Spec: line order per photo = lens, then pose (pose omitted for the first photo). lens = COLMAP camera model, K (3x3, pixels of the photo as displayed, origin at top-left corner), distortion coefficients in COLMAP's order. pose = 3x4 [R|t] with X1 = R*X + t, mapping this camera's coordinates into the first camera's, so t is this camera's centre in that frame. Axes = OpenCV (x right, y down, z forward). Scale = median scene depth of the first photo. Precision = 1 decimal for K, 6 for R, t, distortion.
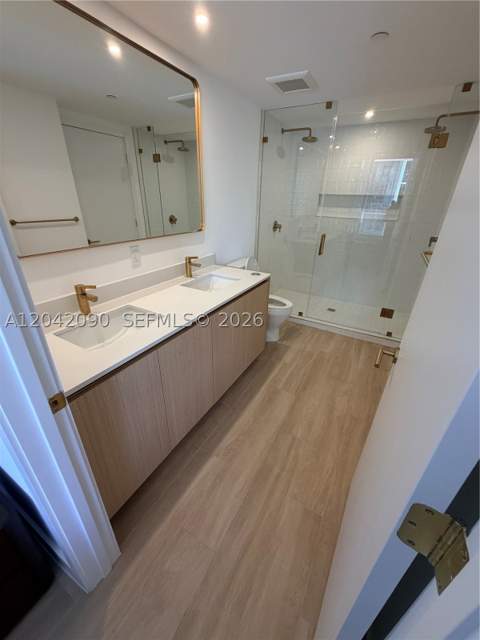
lens RADIAL K [[254.3, 0, 240.6], [0, 254.3, 318.2], [0, 0, 1]] dist [-0.001119, -0.000067]
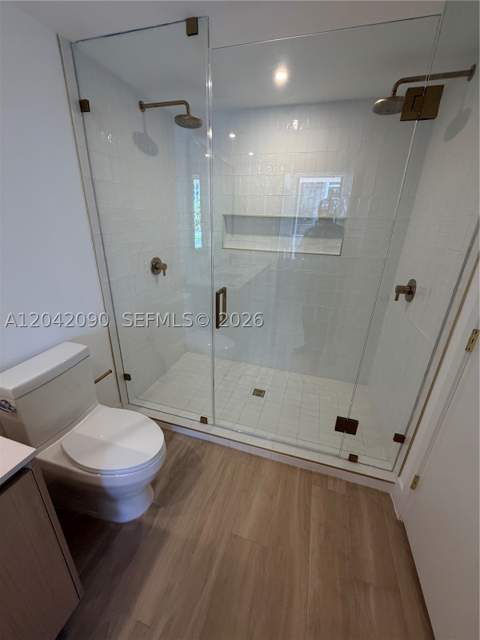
lens RADIAL K [[254.3, 0, 240.6], [0, 254.3, 318.2], [0, 0, 1]] dist [-0.001119, -0.000067]
pose [[0.976591, -0.072115, 0.202655, 0.262104], [0.086106, 0.994412, -0.061082, -0.241388], [-0.197117, 0.077102, 0.977343, 0.498103]]
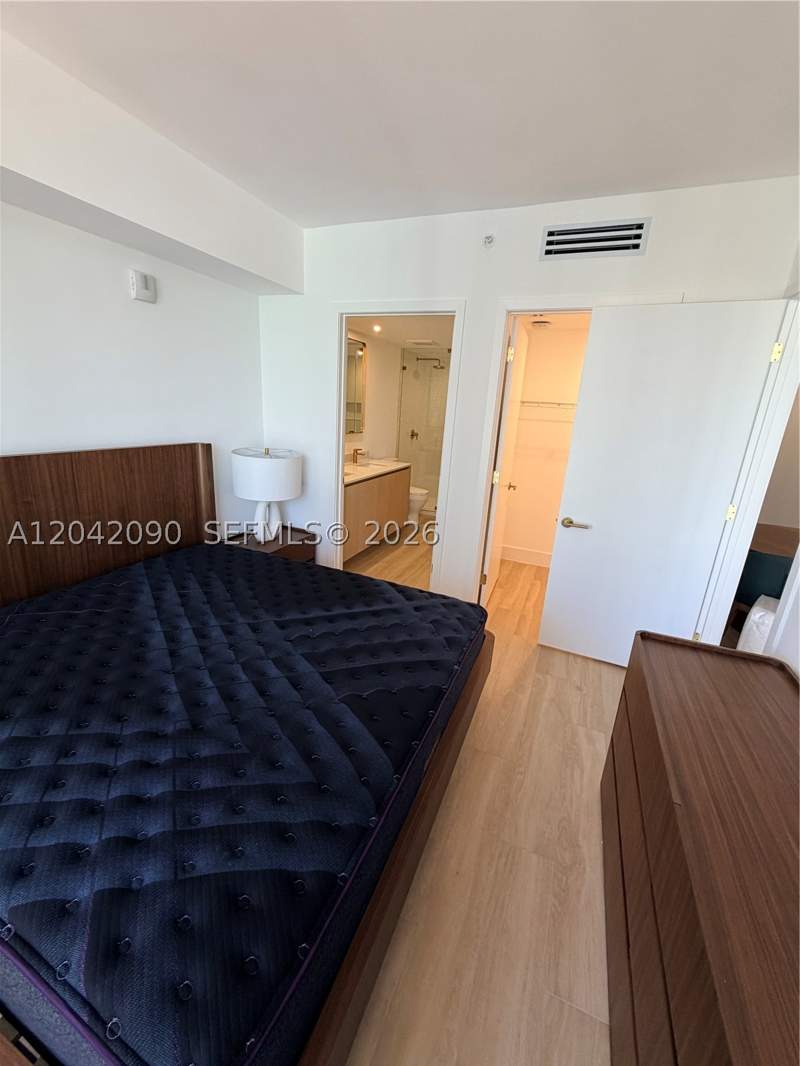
lens RADIAL K [[423.6, 0, 401.0], [0, 423.6, 530.0], [0, 0, 1]] dist [-0.001119, -0.000067]
pose [[0.993579, 0.001099, 0.113136, -0.161337], [0.015811, 0.988792, -0.148463, 0.428143], [-0.112032, 0.149299, 0.982425, -0.986002]]
